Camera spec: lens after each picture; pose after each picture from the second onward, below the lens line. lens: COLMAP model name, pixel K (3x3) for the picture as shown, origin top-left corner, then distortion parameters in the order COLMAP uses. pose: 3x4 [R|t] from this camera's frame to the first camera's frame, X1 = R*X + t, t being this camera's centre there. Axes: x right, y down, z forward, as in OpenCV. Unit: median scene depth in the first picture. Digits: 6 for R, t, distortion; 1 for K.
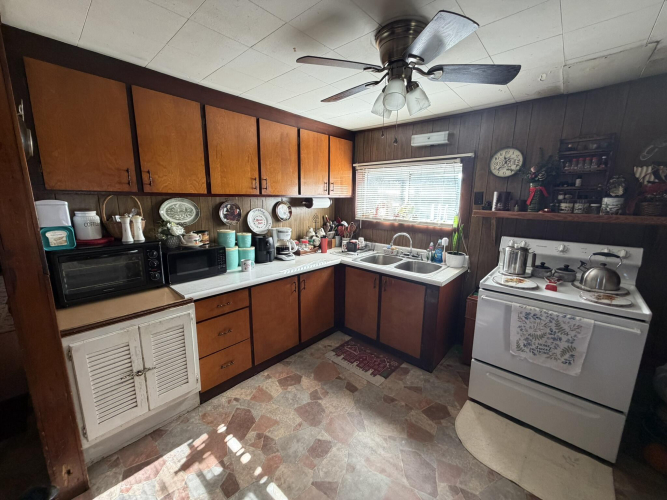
lens RADIAL K [[265.1, 0, 330.4], [0, 265.1, 249.0], [0, 0, 1]] dist [-0.000346, 0.000380]
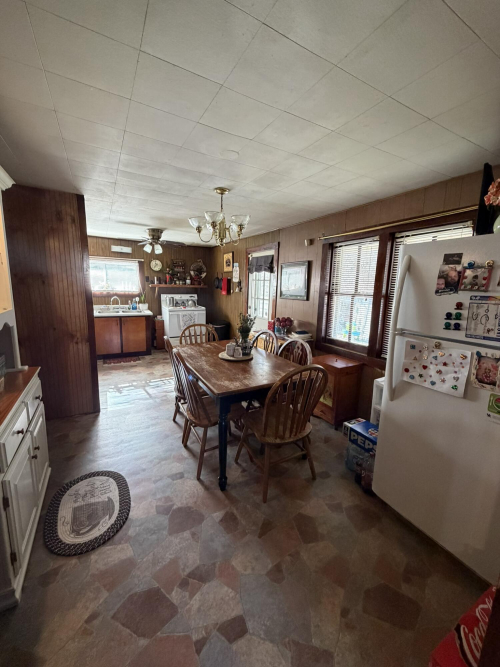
lens RADIAL K [[265.1, 0, 248.4], [0, 265.1, 331.1], [0, 0, 1]] dist [-0.000346, 0.000380]
pose [[0.318600, -0.169571, 0.932598, -1.615305], [0.149341, 0.980560, 0.127273, 0.106141], [-0.936051, 0.098726, 0.337731, -0.652075]]
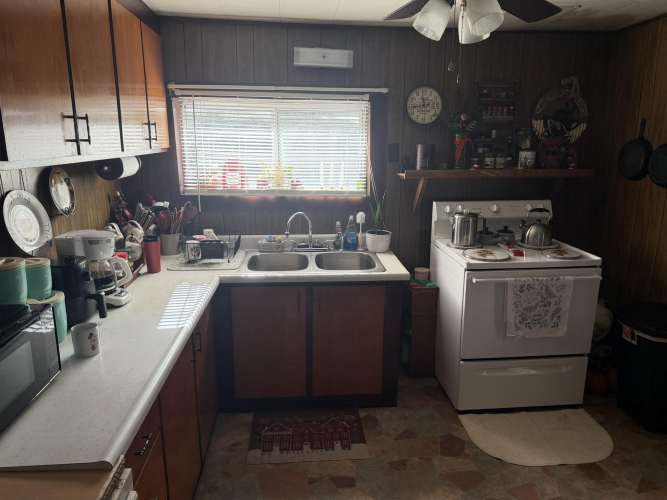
lens RADIAL K [[468.7, 0, 333.4], [0, 468.7, 253.6], [0, 0, 1]] dist [0.019619, -0.014583]
pose [[0.675013, -0.178083, 0.715991, -0.599752], [0.143016, 0.983609, 0.109816, -0.096274], [-0.723812, 0.028271, 0.689418, 0.280613]]
